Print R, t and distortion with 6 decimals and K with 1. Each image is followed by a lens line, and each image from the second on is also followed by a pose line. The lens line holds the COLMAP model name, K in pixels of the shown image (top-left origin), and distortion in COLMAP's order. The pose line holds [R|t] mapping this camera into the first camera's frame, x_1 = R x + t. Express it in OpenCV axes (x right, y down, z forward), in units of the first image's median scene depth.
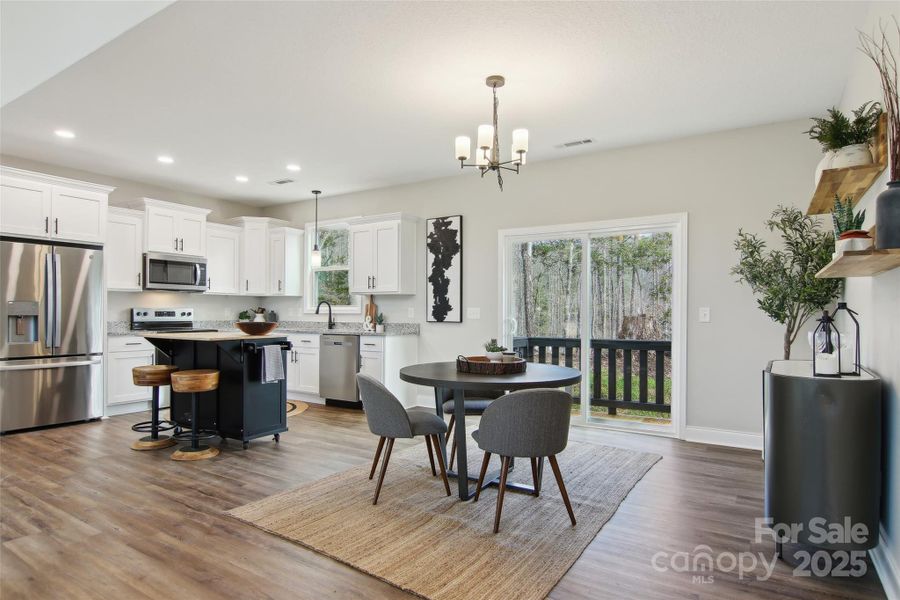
lens RADIAL K [[500.5, 0, 450.1], [0, 500.5, 314.8], [0, 0, 1]] dist [0.003284, -0.017318]
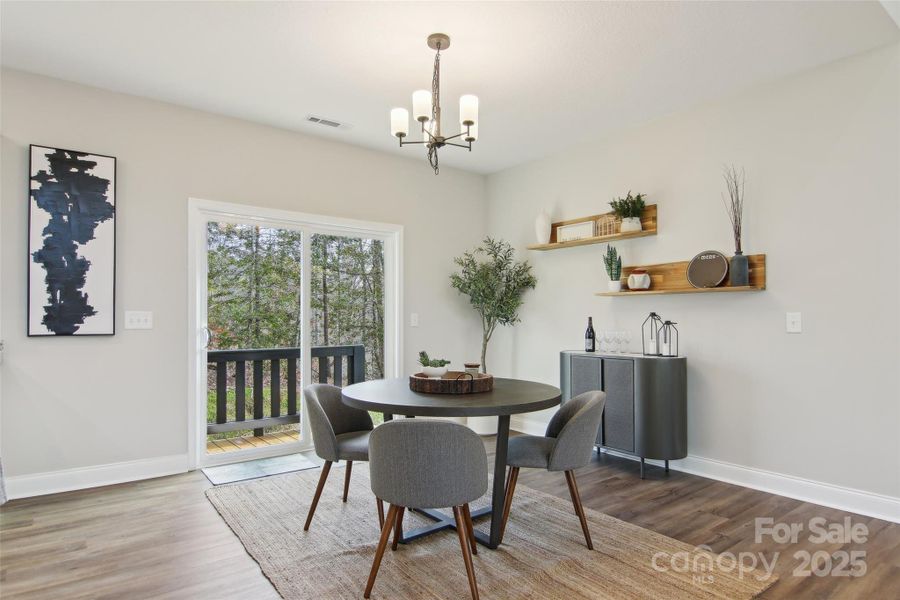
lens RADIAL K [[511.9, 0, 450.2], [0, 511.9, 313.6], [0, 0, 1]] dist [0.003145, -0.018730]
pose [[0.344885, 0.005310, 0.938630, -0.399137], [0.004385, 0.999964, -0.007269, -0.004170], [-0.938635, 0.006623, 0.344850, 0.393111]]
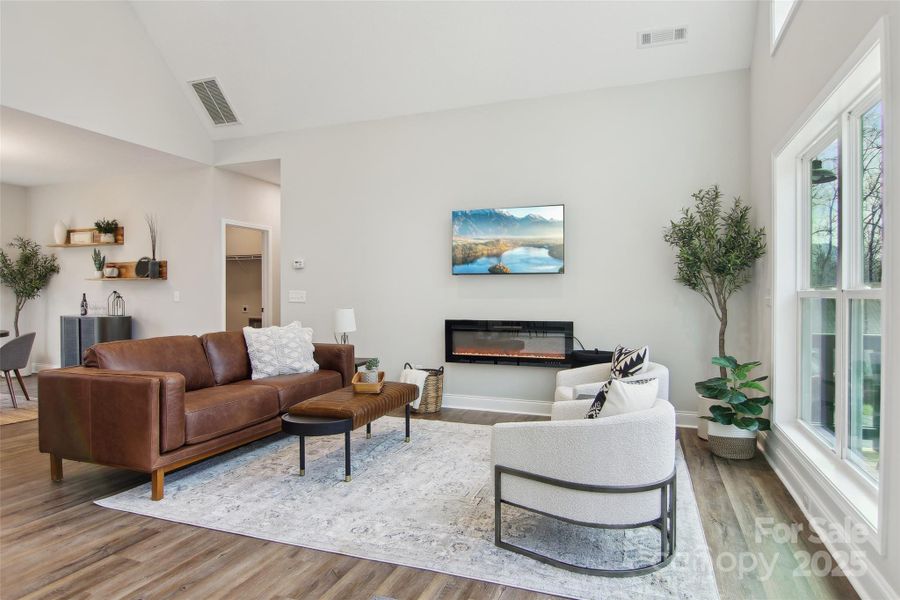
lens RADIAL K [[529.1, 0, 450.4], [0, 529.1, 297.9], [0, 0, 1]] dist [-0.002337, -0.001991]
pose [[-0.190666, -0.011798, 0.981584, -0.970811], [0.000371, 0.999927, 0.012091, -0.007469], [-0.981655, 0.002670, -0.190647, -0.122234]]
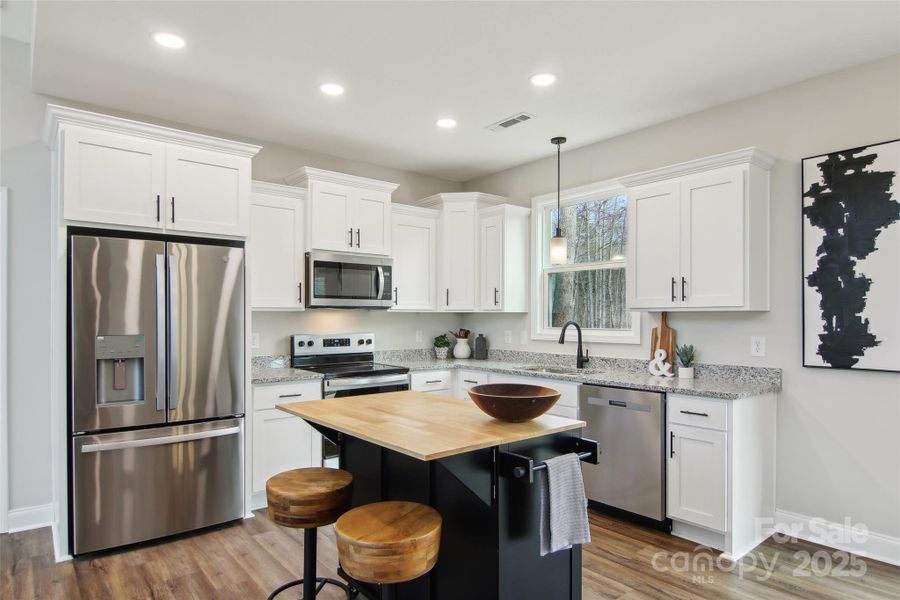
lens RADIAL K [[526.9, 0, 451.2], [0, 526.9, 318.6], [0, 0, 1]] dist [0.001709, -0.015708]
pose [[0.949159, -0.005219, -0.314754, -0.212909], [0.004468, 0.999985, -0.003107, -0.033263], [0.314765, 0.001543, 0.949168, 0.399049]]
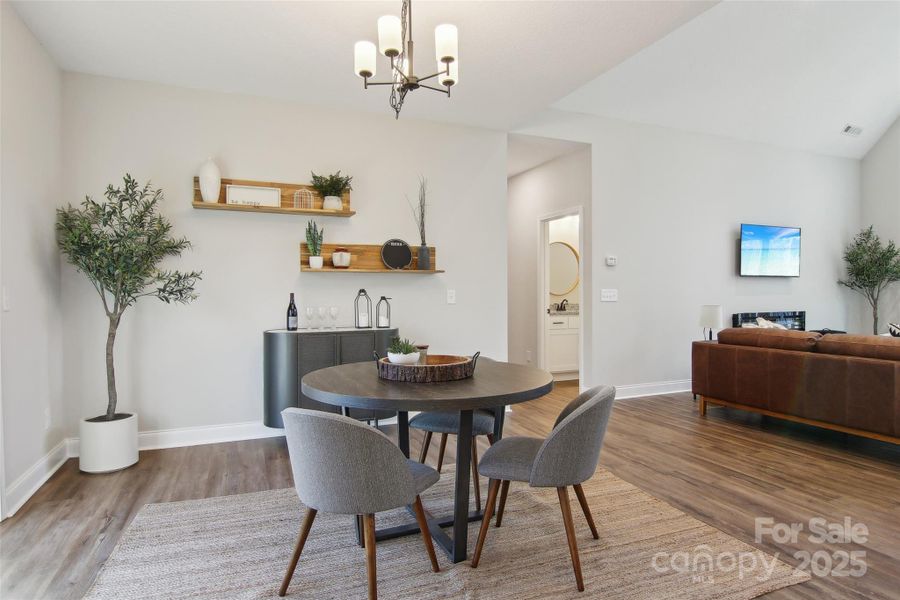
lens RADIAL K [[506.8, 0, 458.8], [0, 506.8, 301.4], [0, 0, 1]] dist [-0.006695, -0.002352]
pose [[-0.823806, -0.012261, 0.566739, -0.213387], [0.000590, 0.999747, 0.022486, -0.007566], [-0.566871, 0.018859, -0.823591, 0.881236]]
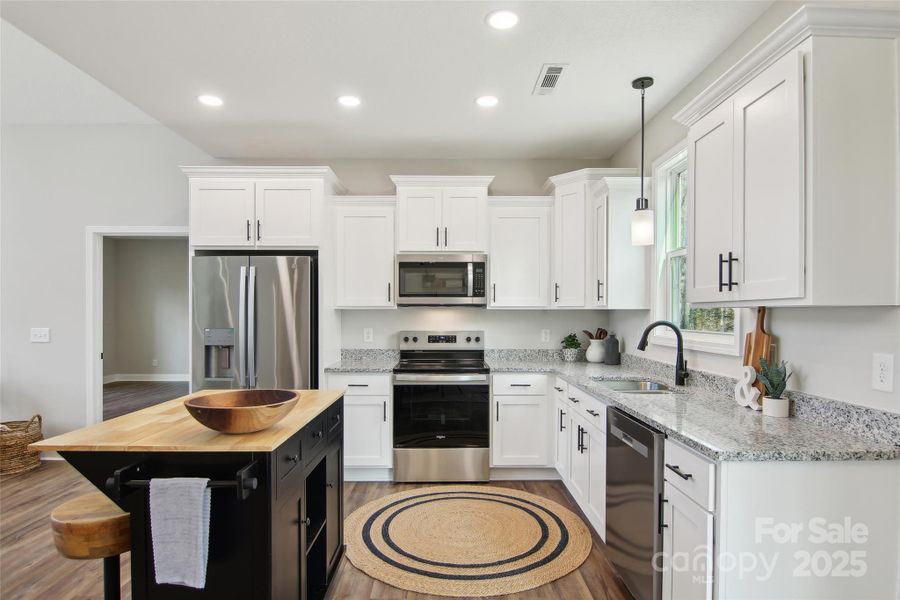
lens RADIAL K [[500.5, 0, 450.1], [0, 500.5, 314.8], [0, 0, 1]] dist [0.003284, -0.017318]
pose [[0.540201, -0.003464, -0.841529, 0.024062], [-0.000275, 0.999991, -0.004293, -0.035006], [0.841536, 0.002550, 0.540195, 0.672826]]
